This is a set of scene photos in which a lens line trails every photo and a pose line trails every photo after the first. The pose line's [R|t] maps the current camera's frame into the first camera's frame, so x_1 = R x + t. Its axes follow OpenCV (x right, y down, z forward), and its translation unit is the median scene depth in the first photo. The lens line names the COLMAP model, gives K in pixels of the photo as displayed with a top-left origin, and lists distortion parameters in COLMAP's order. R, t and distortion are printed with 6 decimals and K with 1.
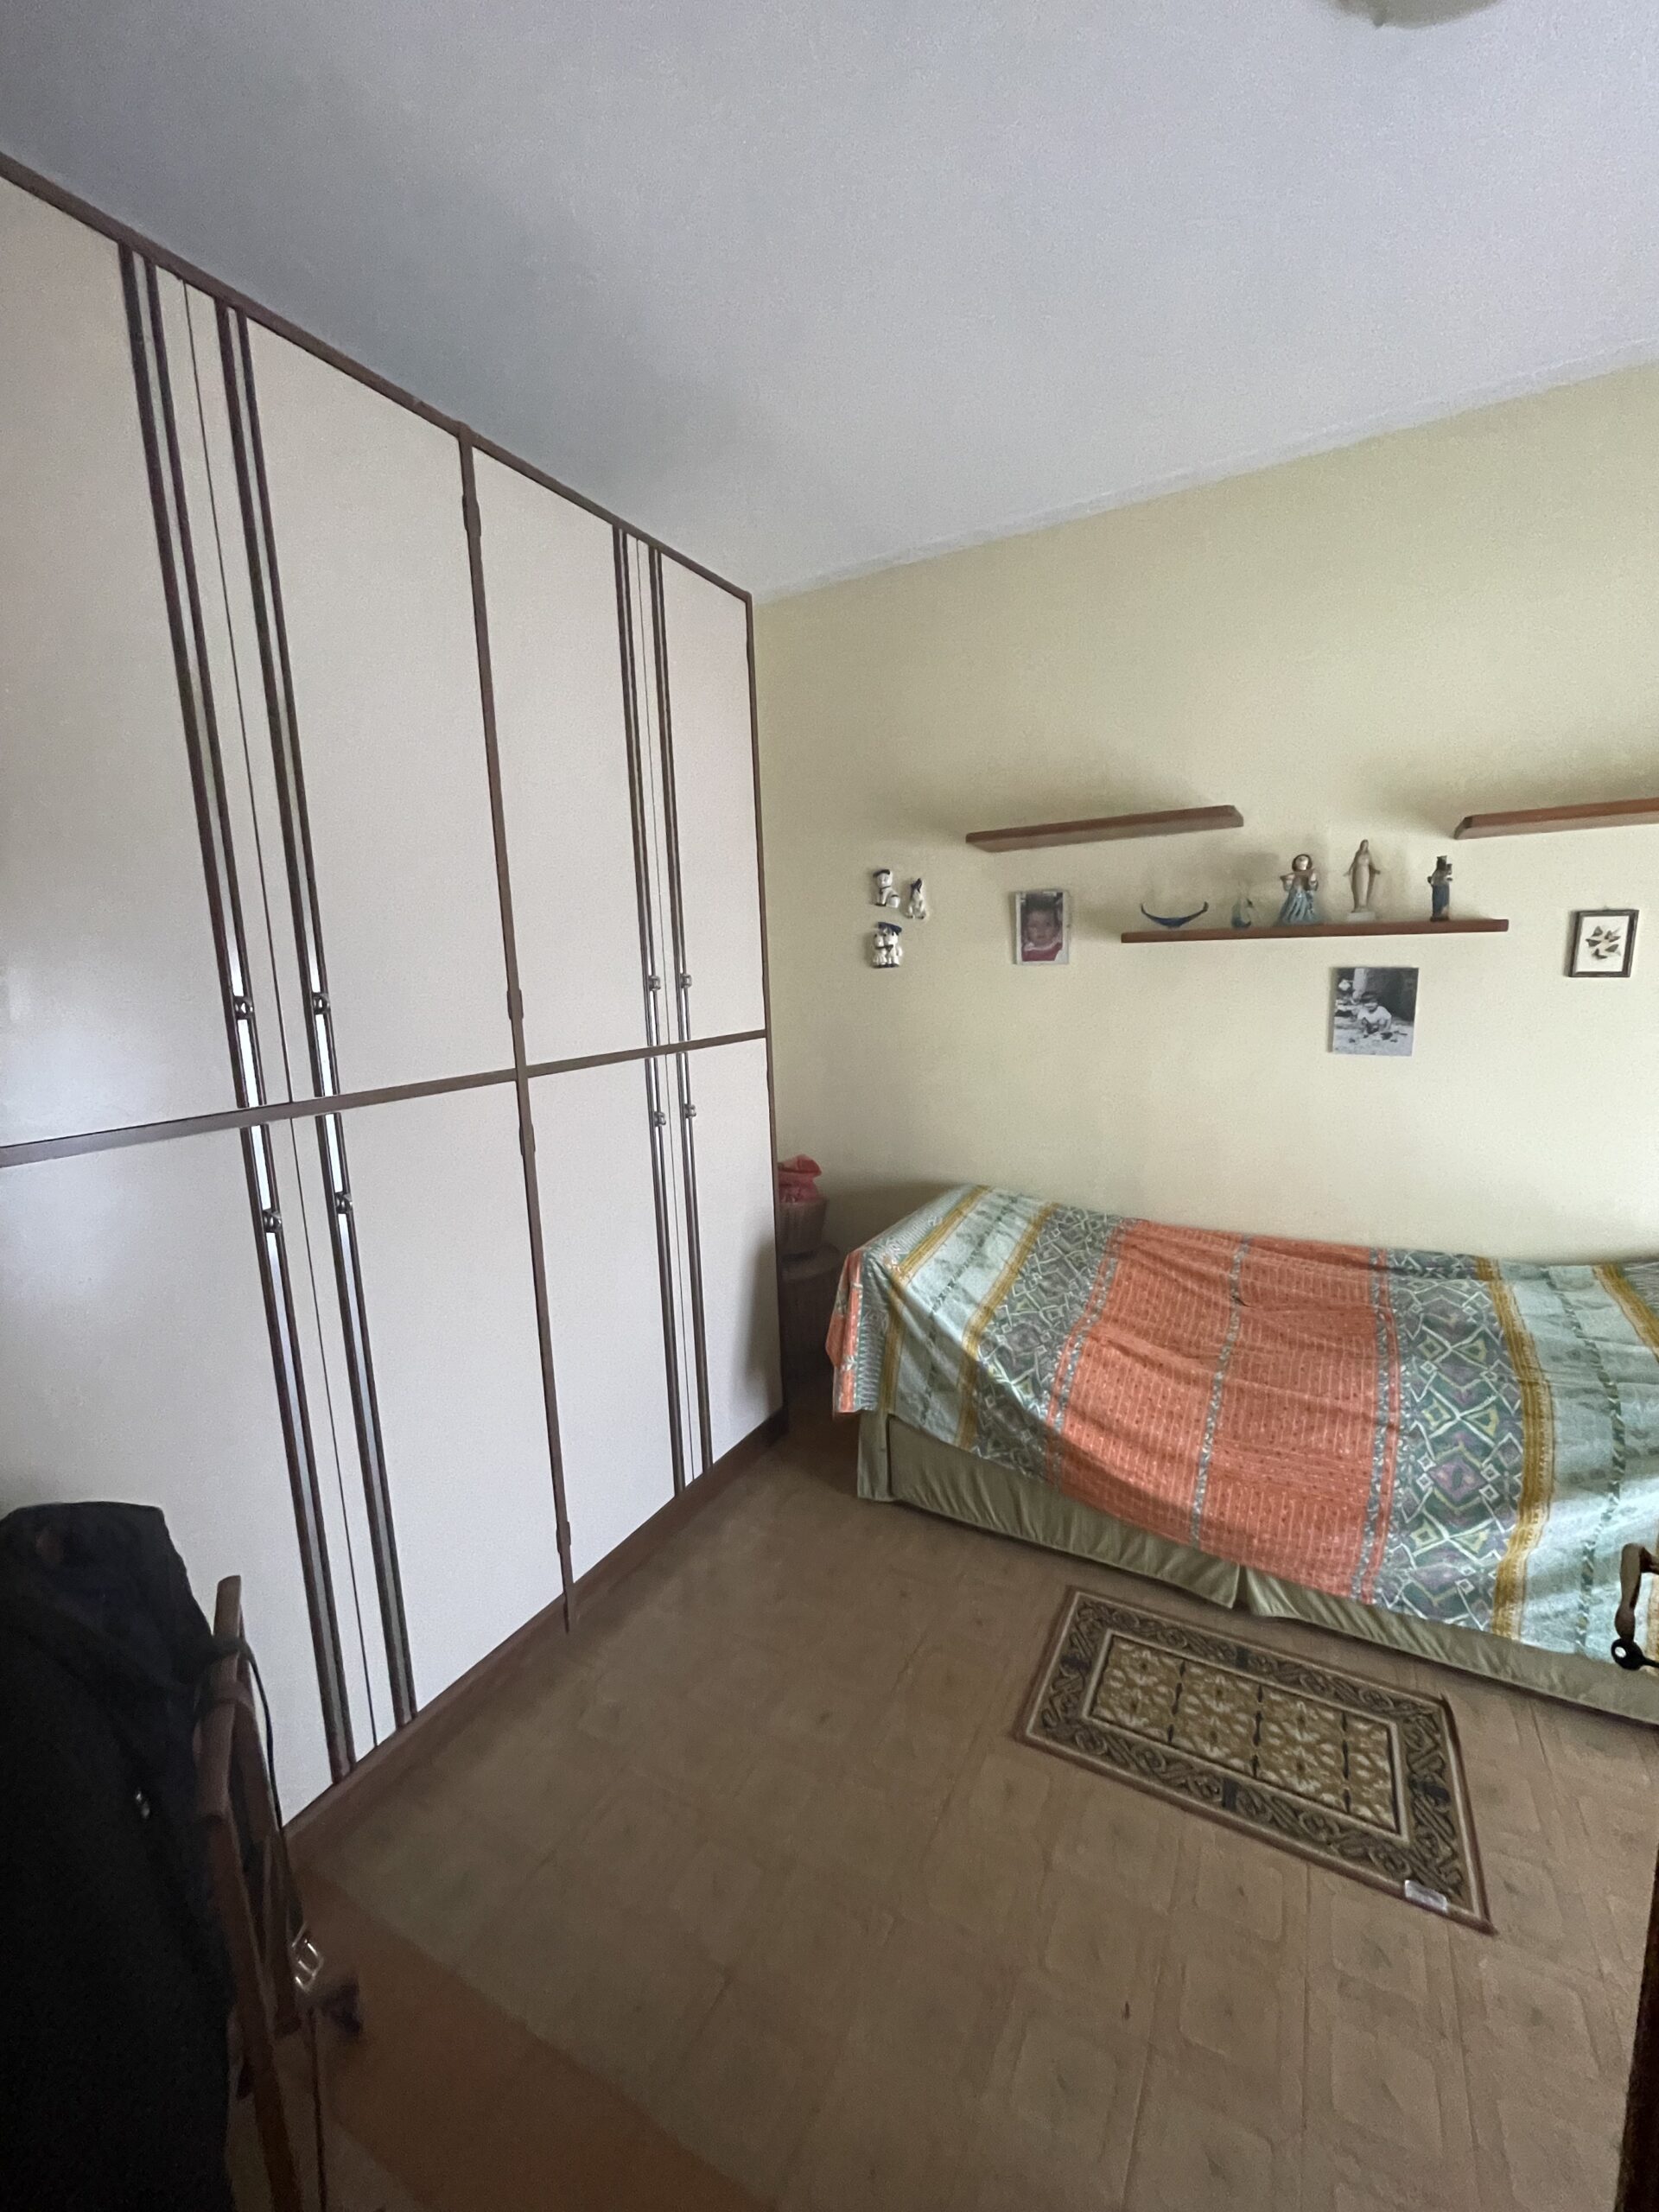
lens RADIAL K [[889.5, 0, 830.8], [0, 889.5, 1100.2], [0, 0, 1]] dist [-0.006679, -0.000079]
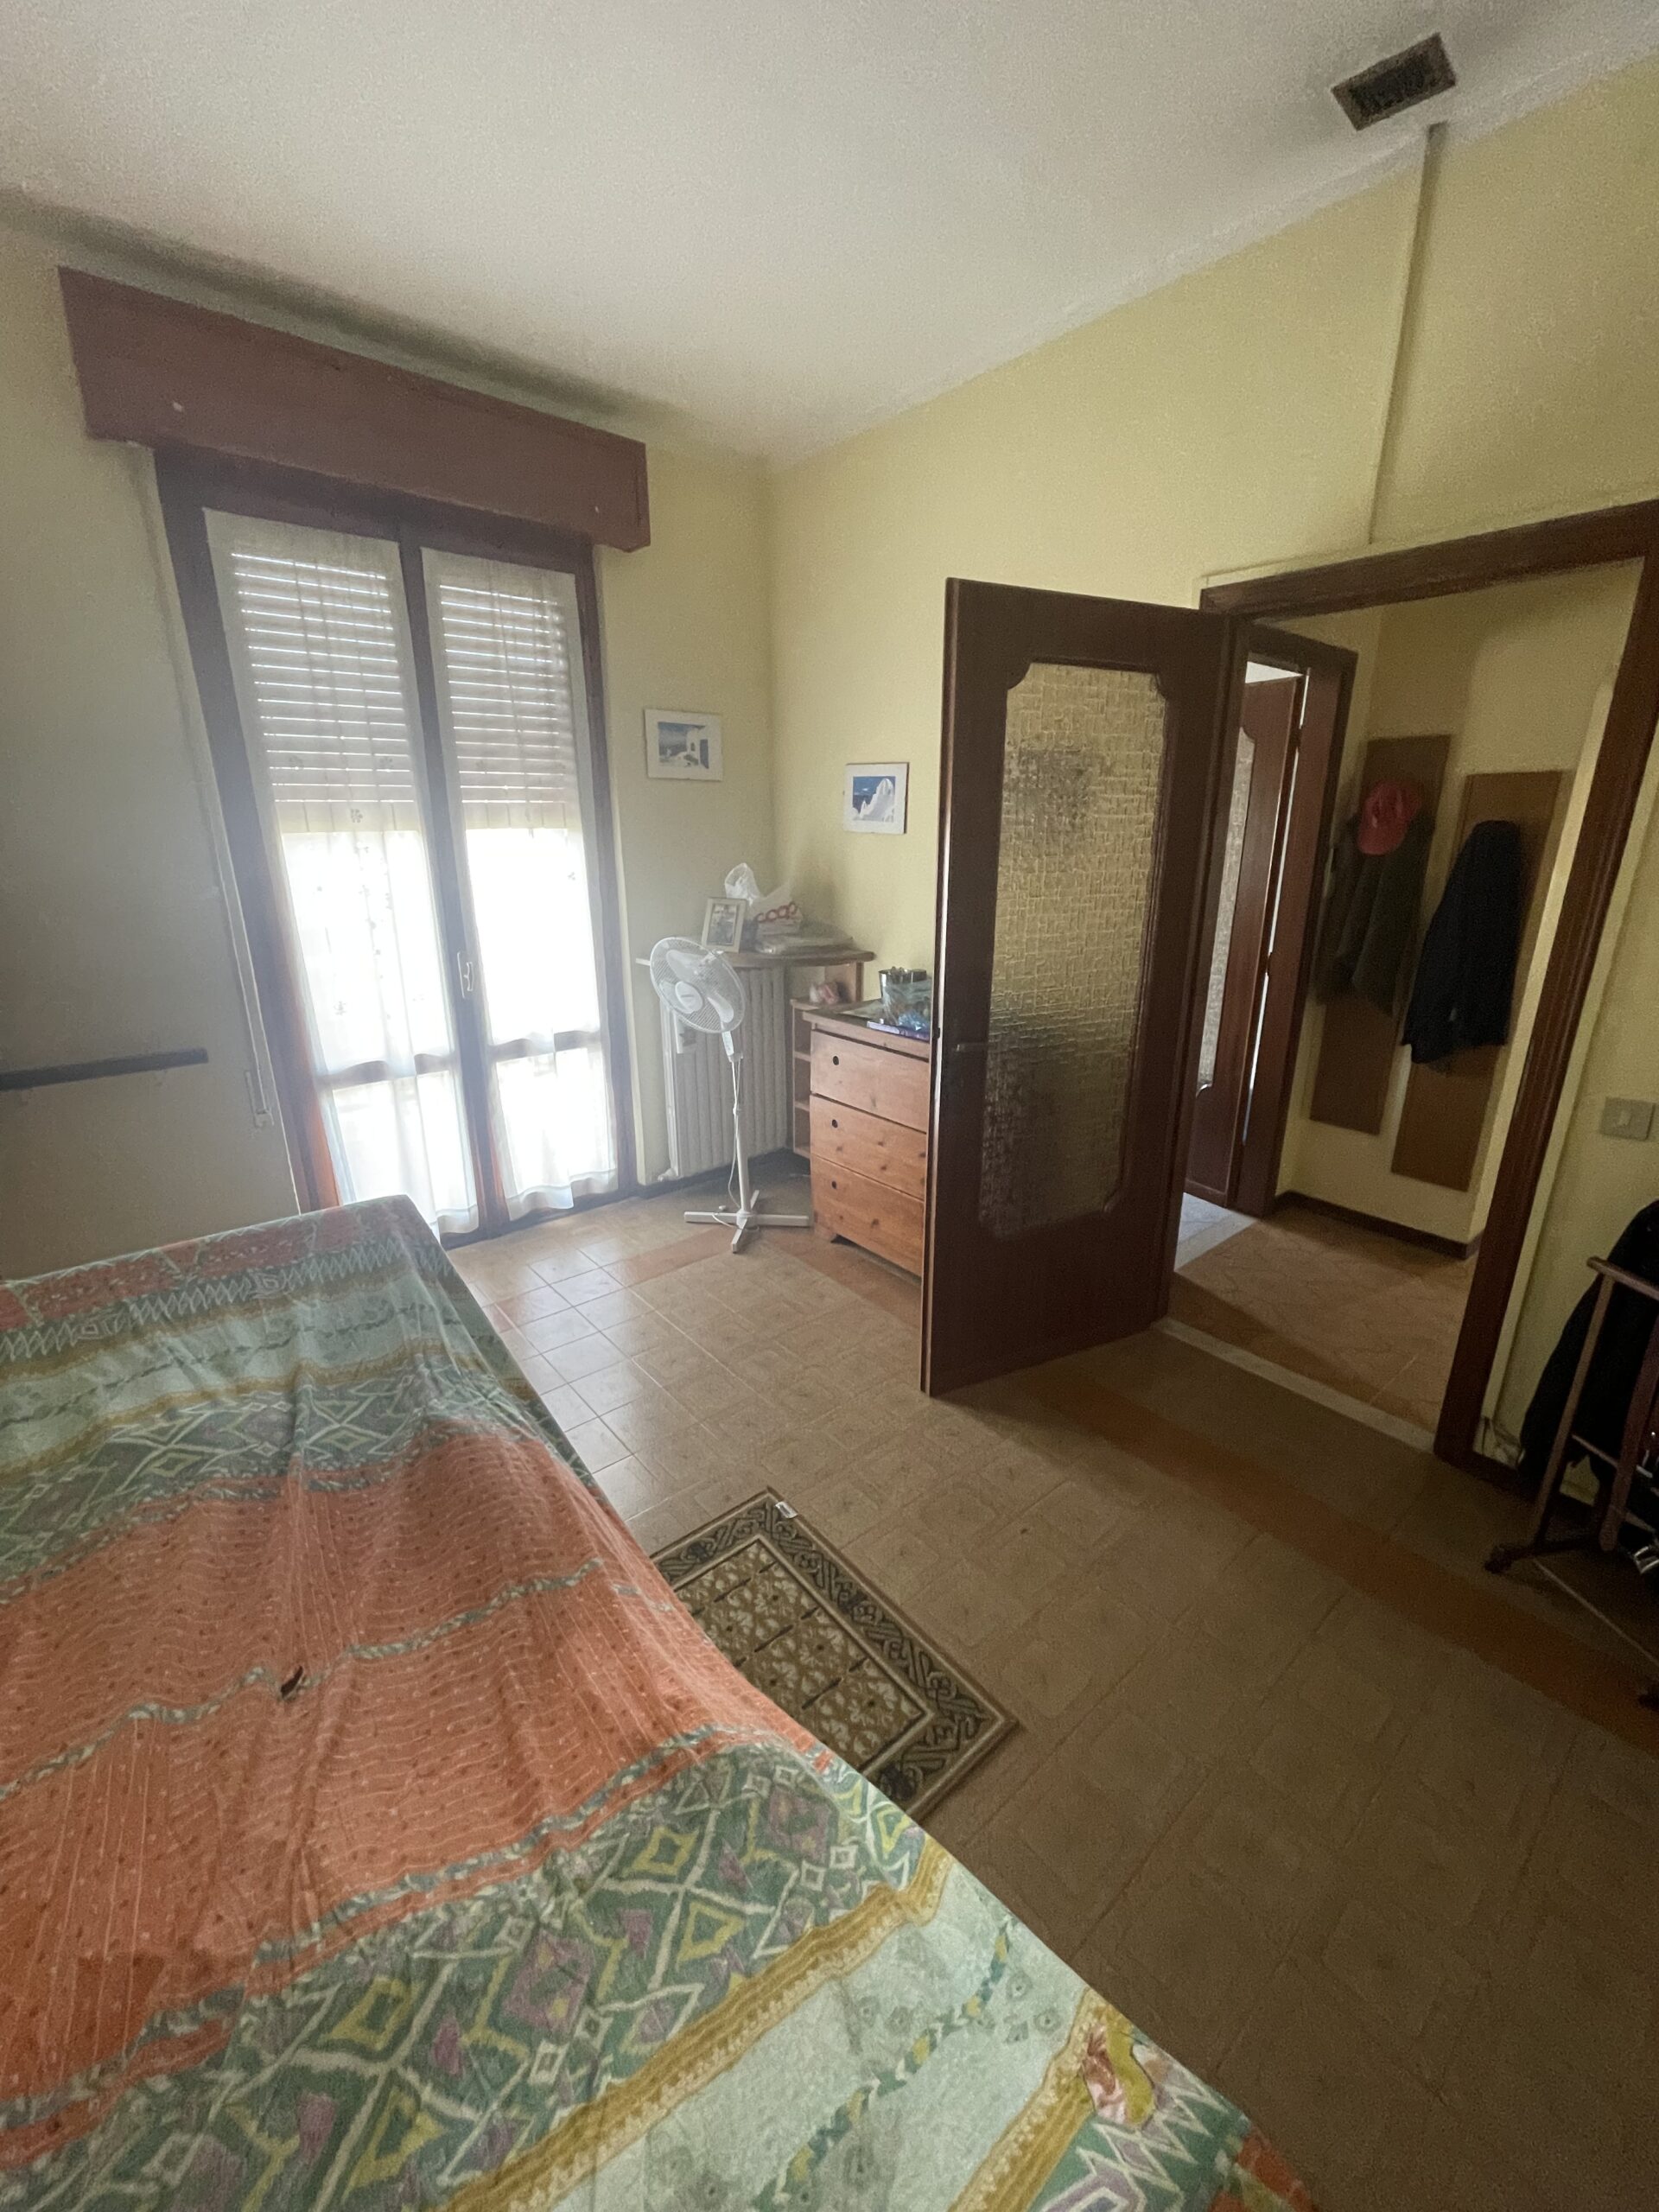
lens RADIAL K [[889.5, 0, 830.5], [0, 889.5, 1103.0], [0, 0, 1]] dist [-0.006679, -0.000079]
pose [[-0.932038, -0.069336, 0.355666, 0.106131], [0.094285, 0.901312, 0.422786, -0.251206], [-0.349880, 0.427586, -0.833519, 1.530550]]
